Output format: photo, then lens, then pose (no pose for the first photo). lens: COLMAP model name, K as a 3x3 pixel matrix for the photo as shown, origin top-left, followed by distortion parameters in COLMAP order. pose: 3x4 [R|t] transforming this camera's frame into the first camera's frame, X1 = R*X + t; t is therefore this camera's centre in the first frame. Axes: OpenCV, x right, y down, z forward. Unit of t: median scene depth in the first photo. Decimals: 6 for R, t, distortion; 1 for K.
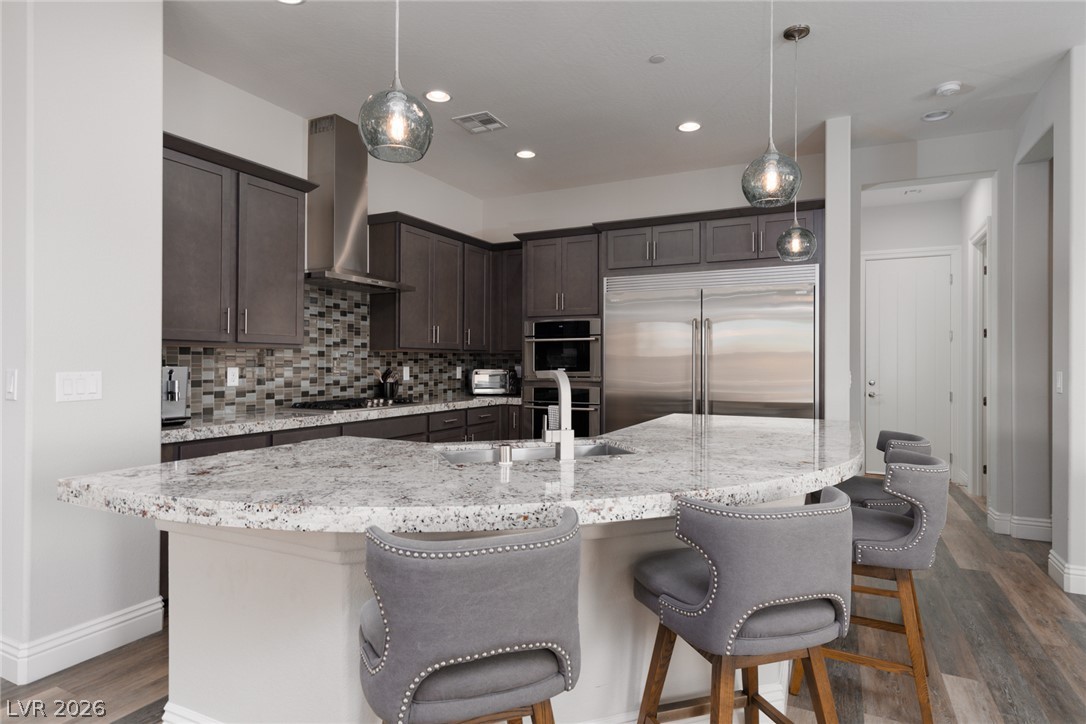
lens RADIAL K [[593.5, 0, 548.2], [0, 593.5, 360.5], [0, 0, 1]] dist [-0.001076, 0.000056]
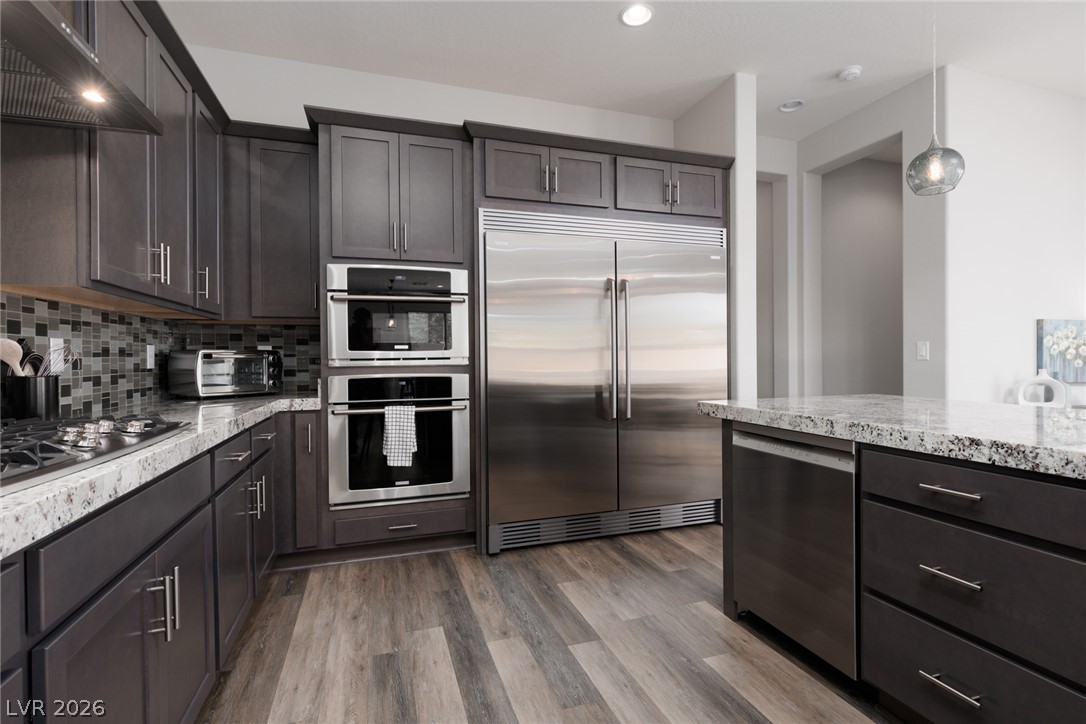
lens RADIAL K [[516.9, 0, 549.8], [0, 516.9, 359.6], [0, 0, 1]] dist [0.004262, 0.000008]
pose [[0.710062, -0.011867, 0.704039, -0.288067], [0.008757, 0.999929, 0.008023, 0.029230], [-0.704085, 0.000468, 0.710116, 0.588451]]
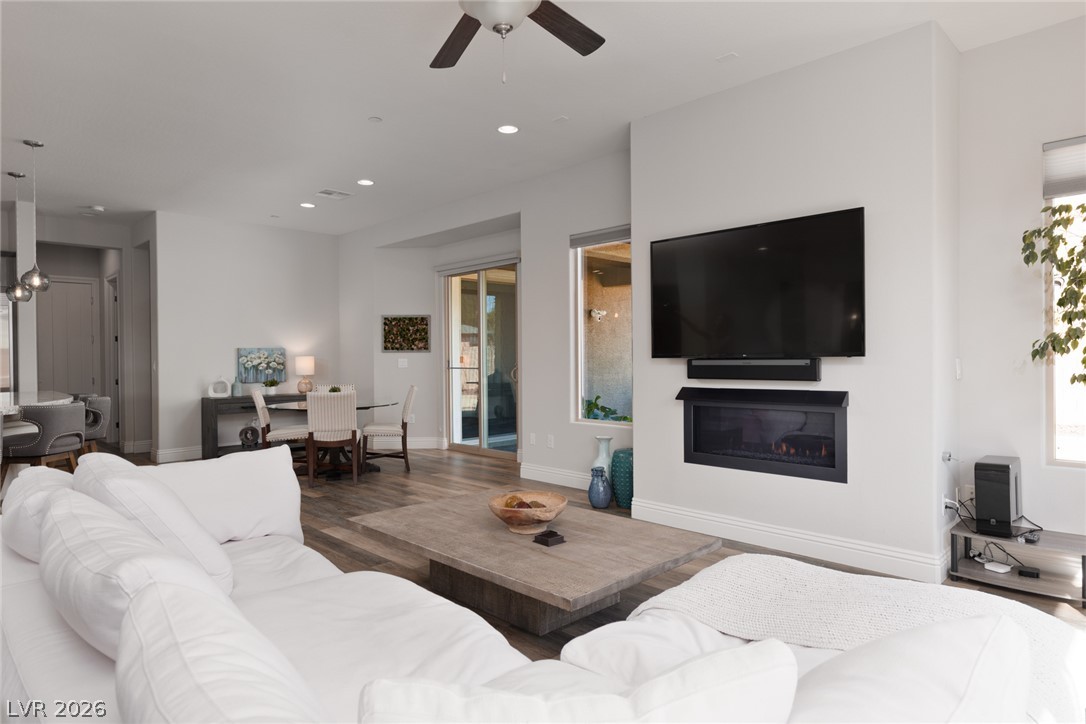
lens RADIAL K [[629.8, 0, 543.0], [0, 629.8, 362.0], [0, 0, 1]] dist [0.000891, 0.000664]
pose [[0.323312, -0.017287, 0.946135, -0.599725], [0.007879, 0.999848, 0.015576, -0.001237], [-0.946260, 0.002419, 0.323399, -0.764750]]
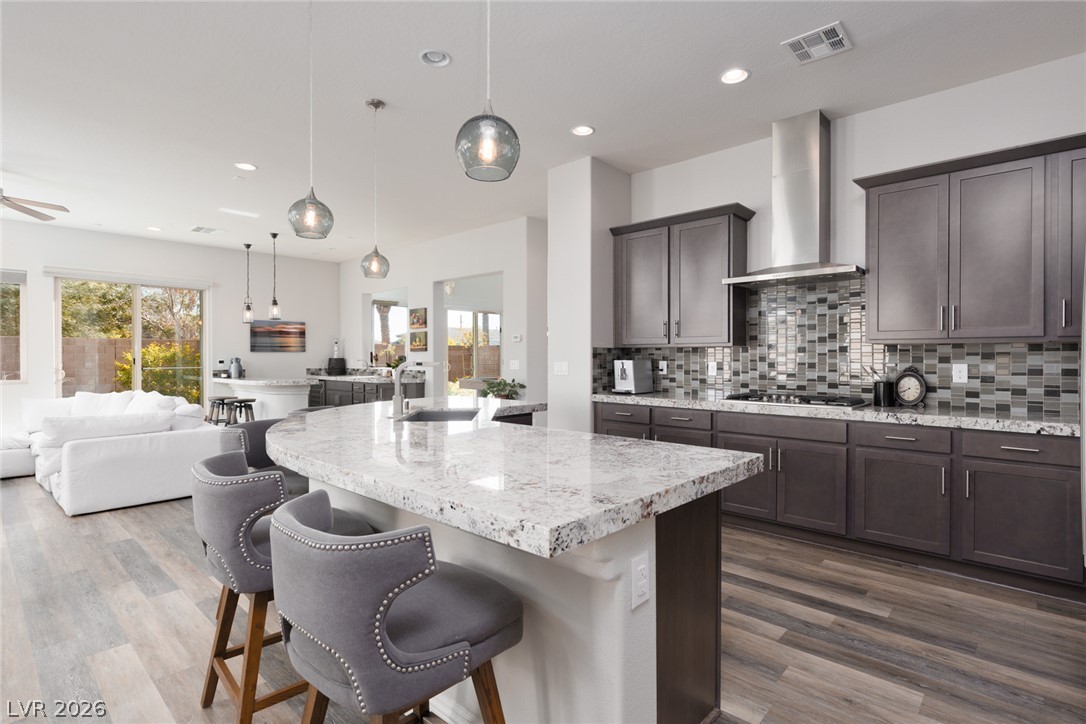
lens RADIAL K [[533.0, 0, 543.0], [0, 533.0, 362.0], [0, 0, 1]] dist [-0.001151, -0.000201]
pose [[-0.291637, 0.005905, -0.956511, 0.612603], [0.001672, 0.999983, 0.005664, 0.004069], [0.956527, 0.000052, -0.291642, 0.811469]]
